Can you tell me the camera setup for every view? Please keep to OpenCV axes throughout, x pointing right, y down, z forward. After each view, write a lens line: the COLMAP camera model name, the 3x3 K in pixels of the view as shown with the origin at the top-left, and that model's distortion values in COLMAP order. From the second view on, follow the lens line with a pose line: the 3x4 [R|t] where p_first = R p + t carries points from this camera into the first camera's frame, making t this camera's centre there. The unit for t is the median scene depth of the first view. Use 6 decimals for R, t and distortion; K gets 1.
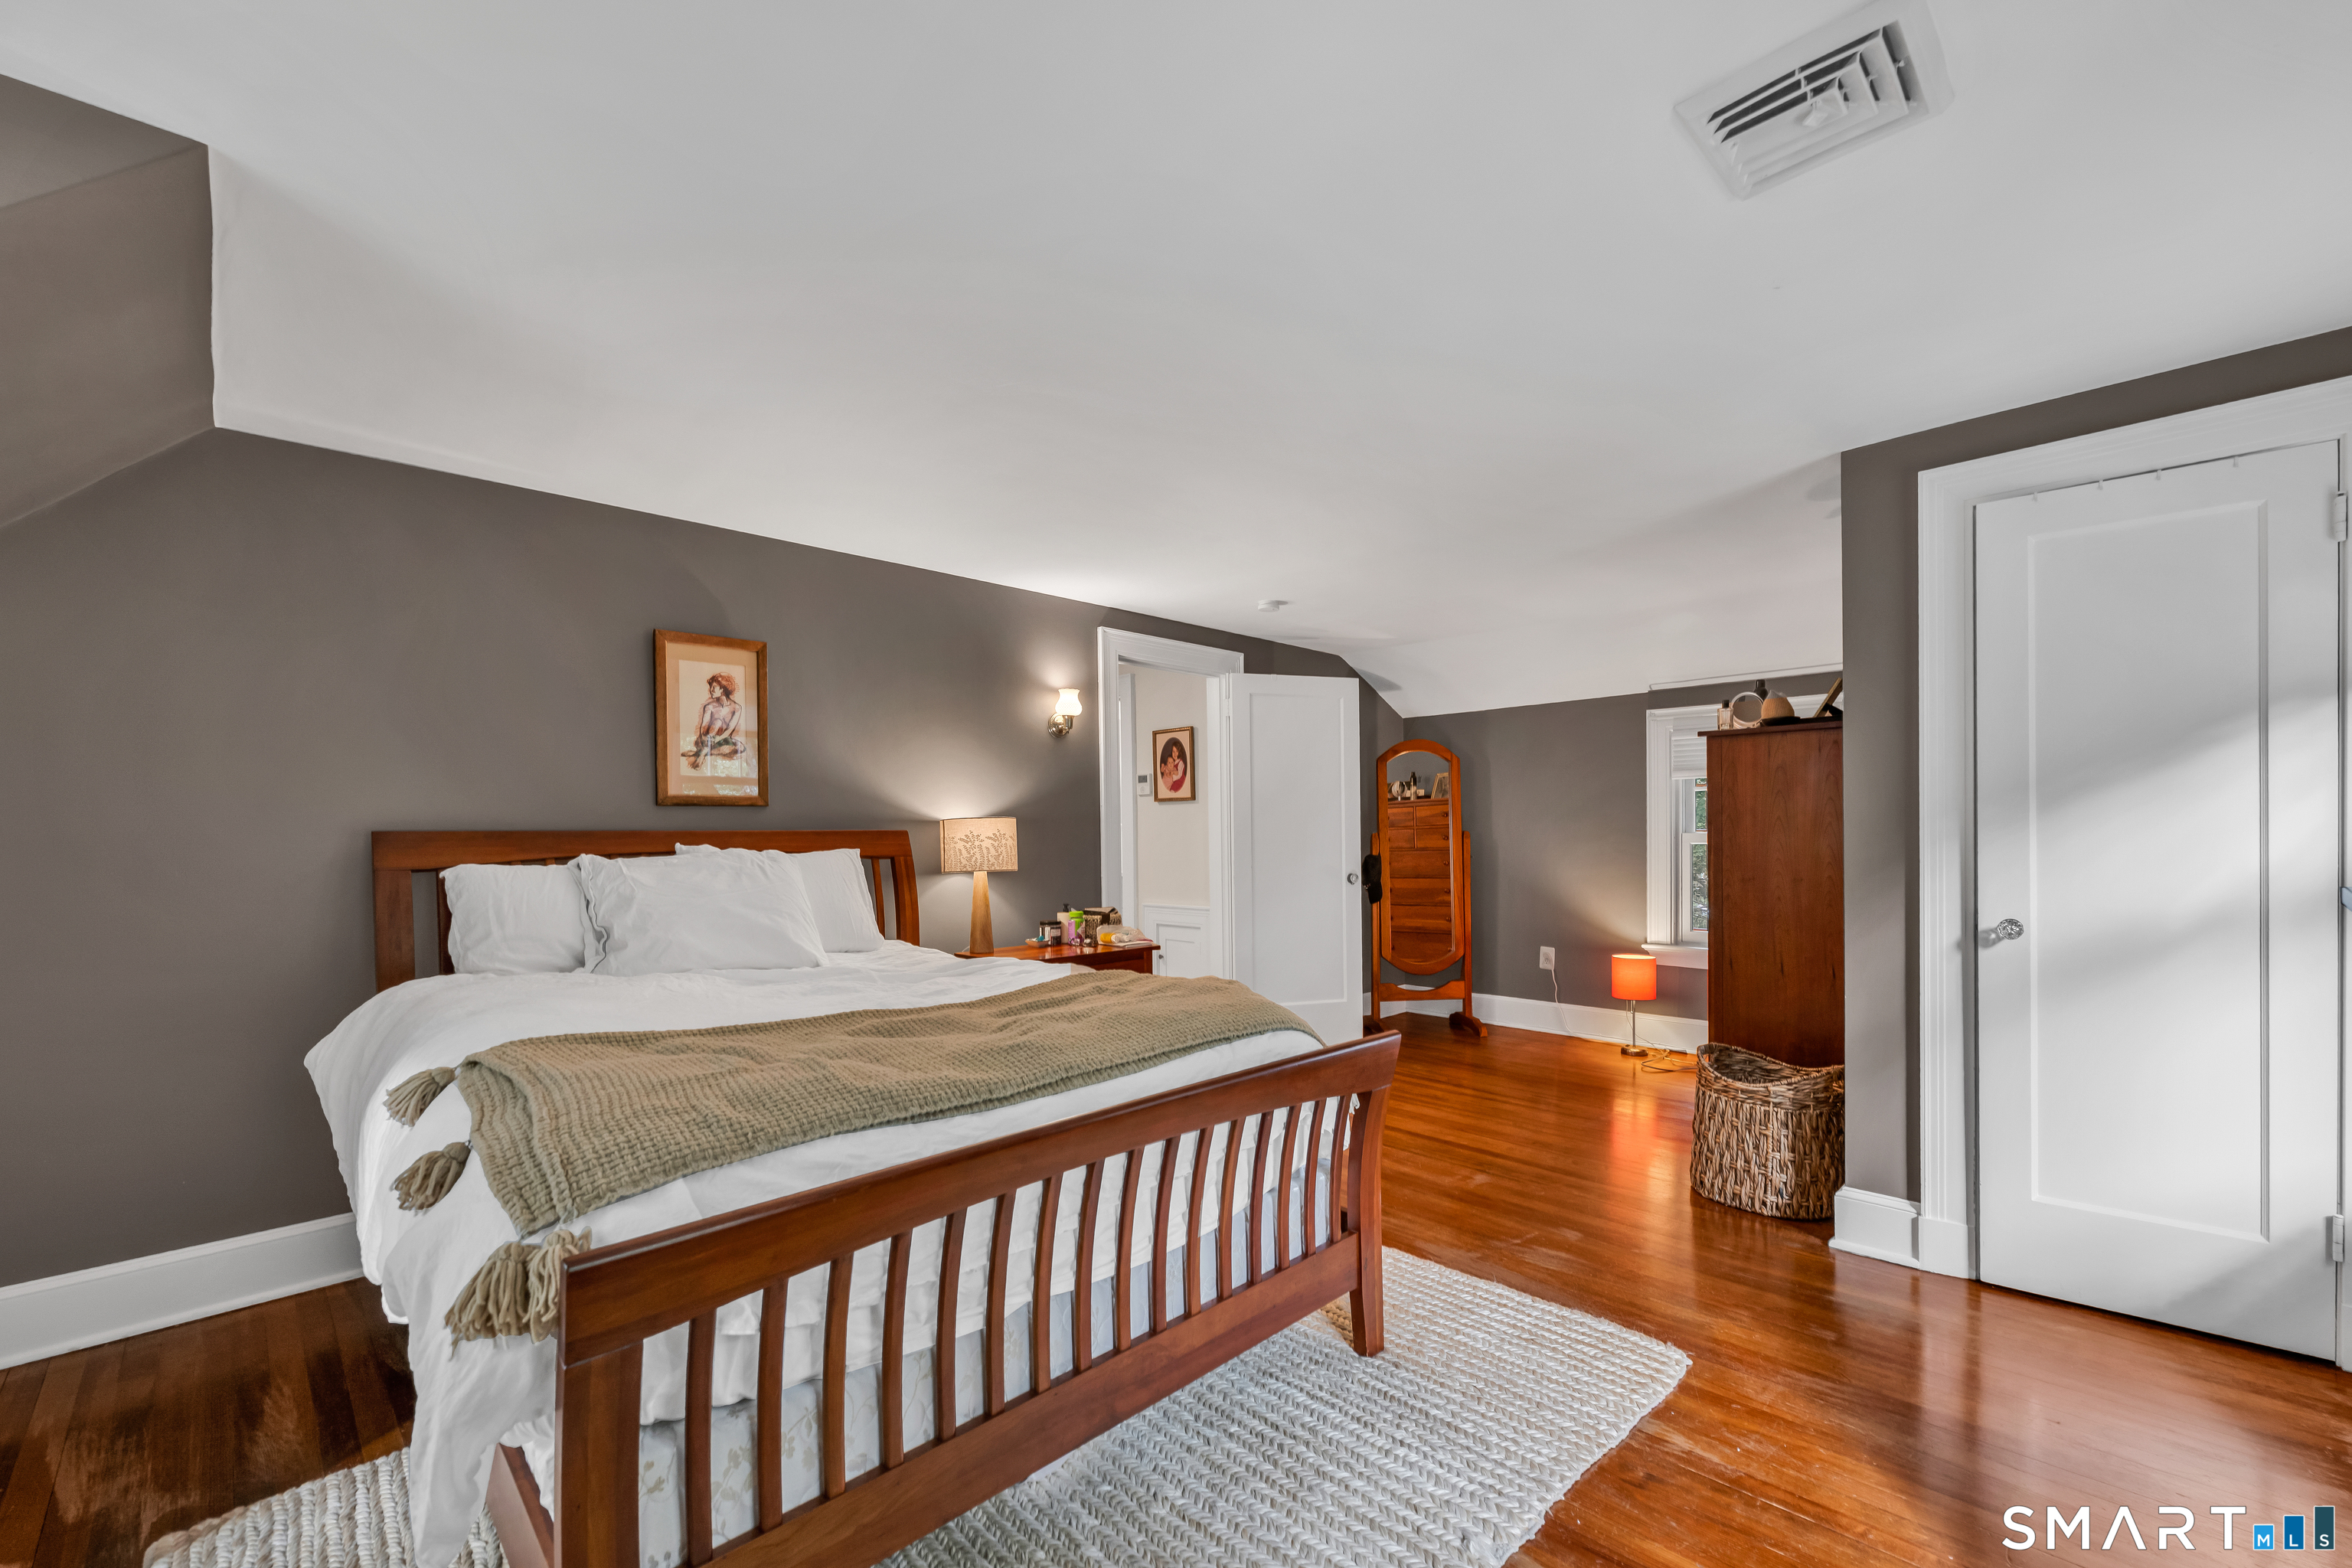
lens RADIAL K [[962.6, 0, 1176.3], [0, 962.6, 841.3], [0, 0, 1]] dist [-0.000033, 0.000053]
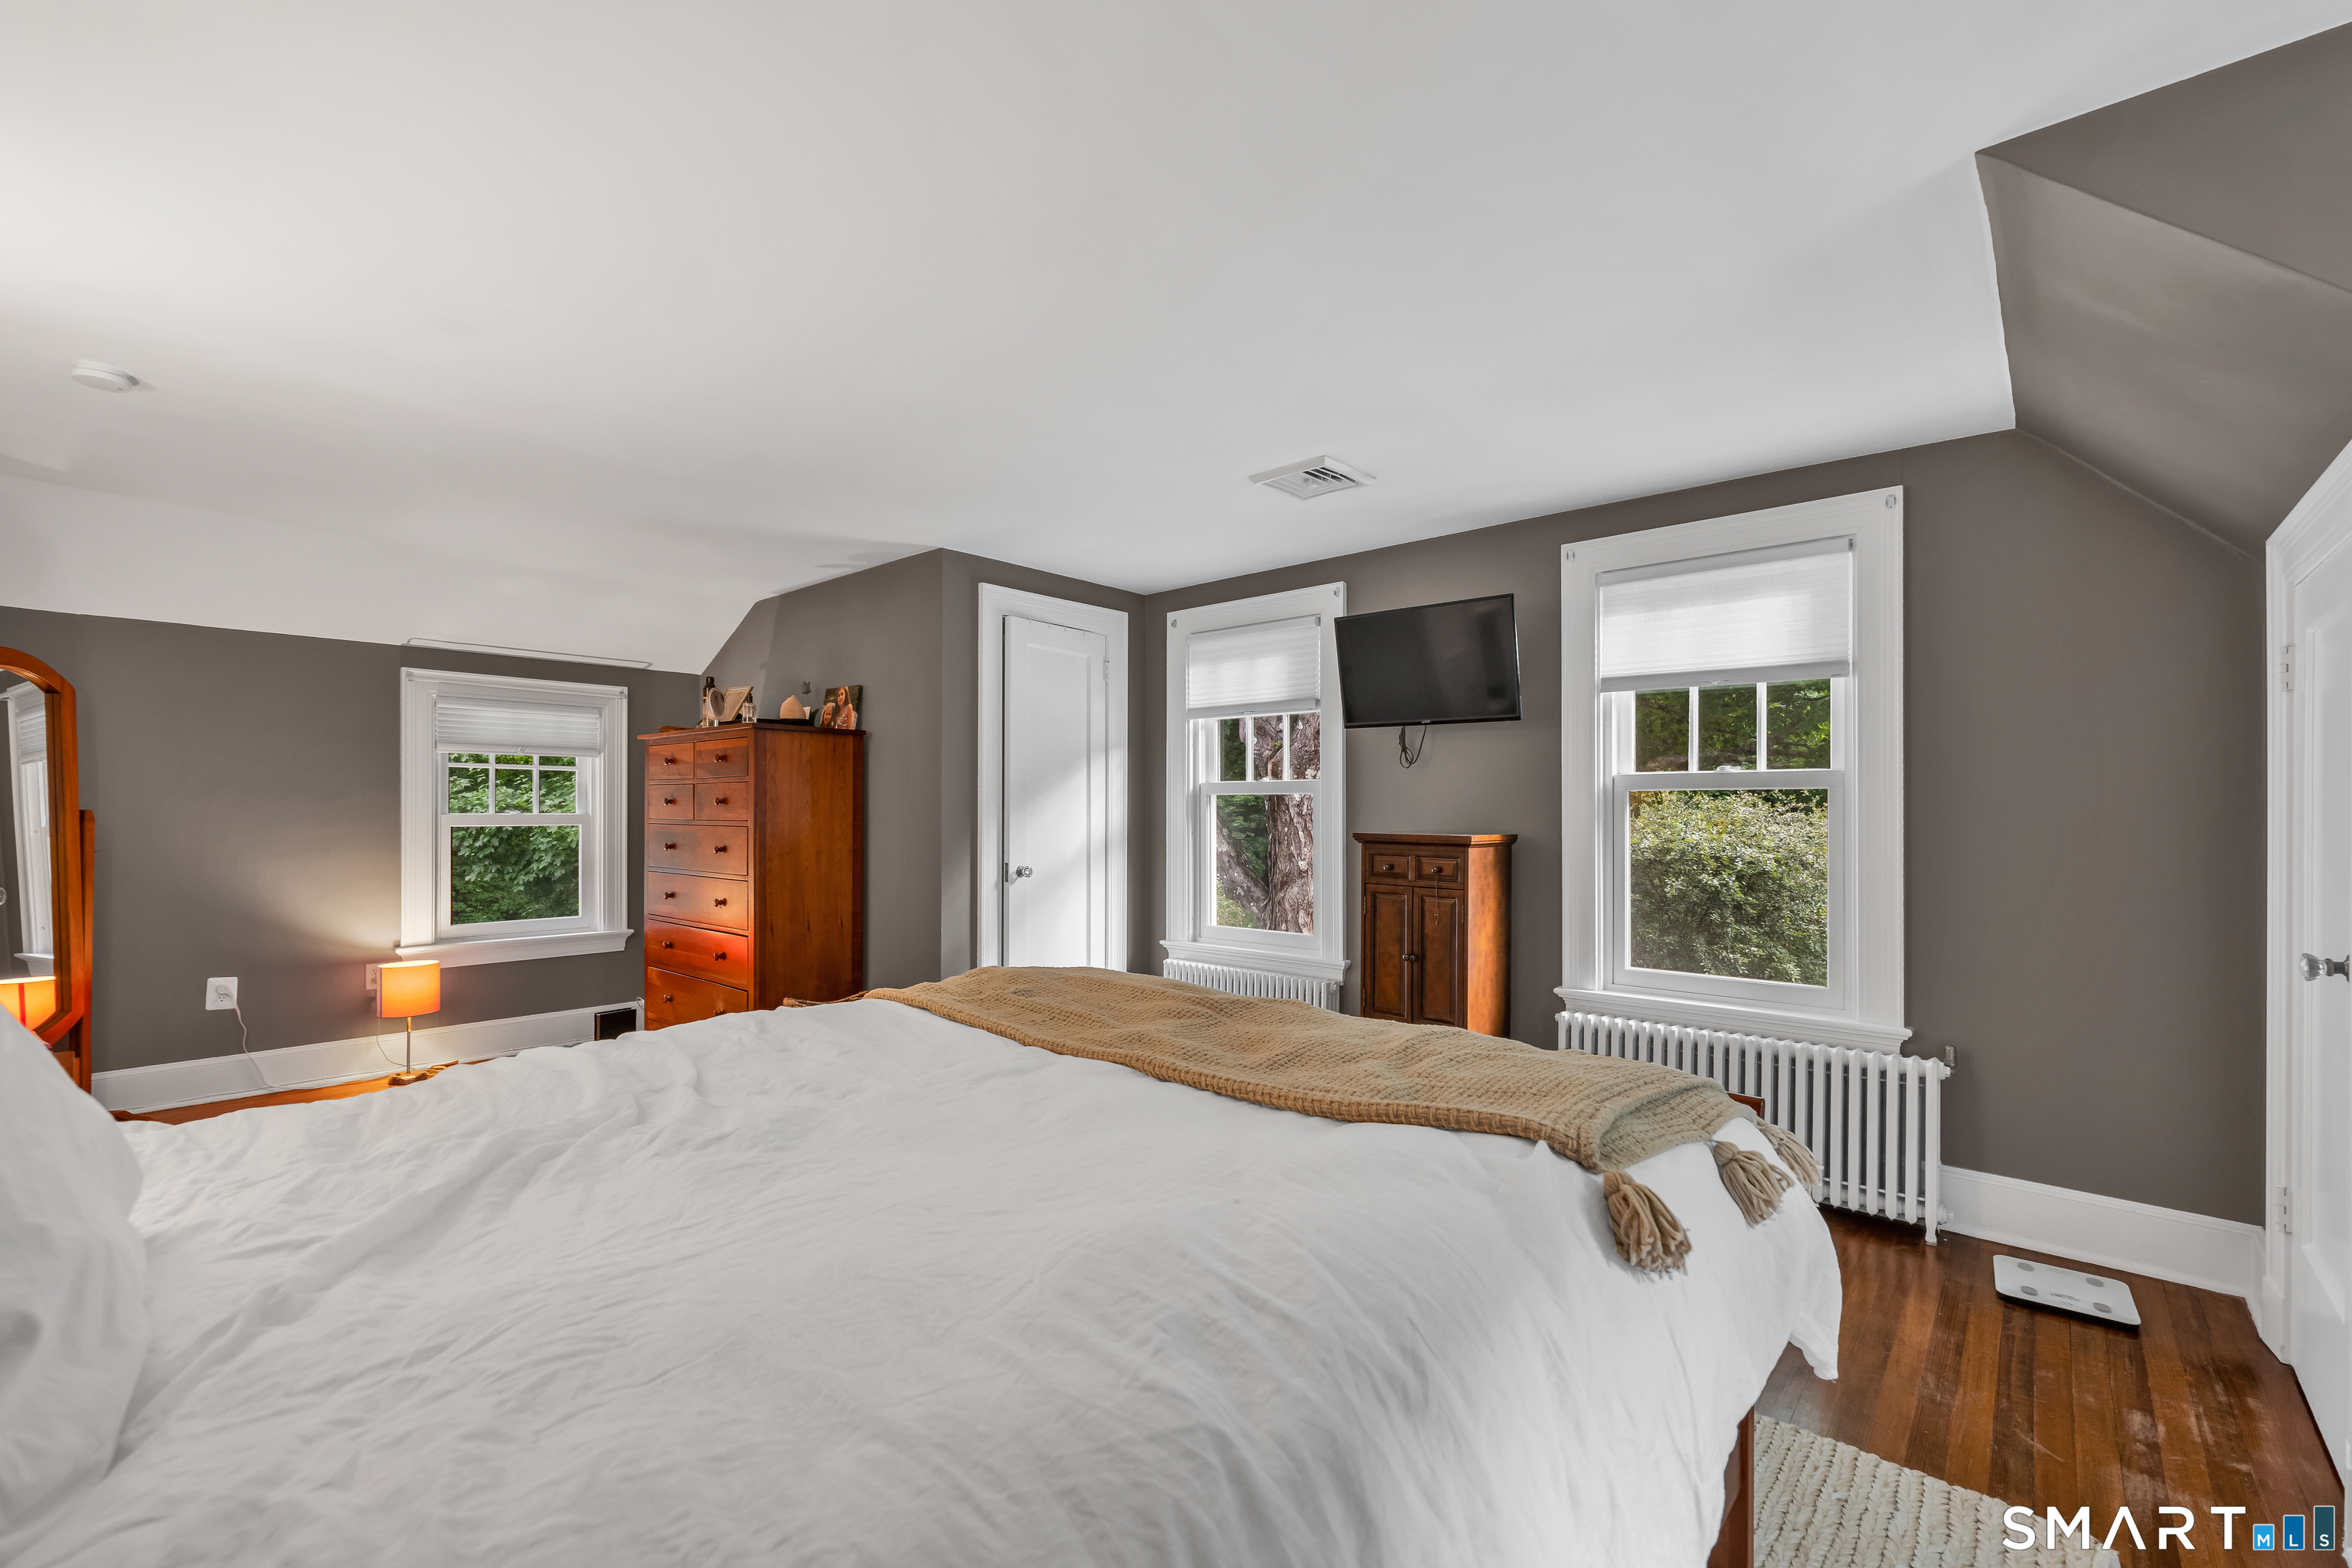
lens RADIAL K [[951.3, 0, 1187.0], [0, 951.3, 788.7], [0, 0, 1]] dist [-0.000707, 0.000016]
pose [[-0.068038, 0.031965, 0.997171, -0.588807], [0.006690, 0.999479, -0.031583, -0.000076], [-0.997660, 0.004522, -0.068217, 0.588036]]
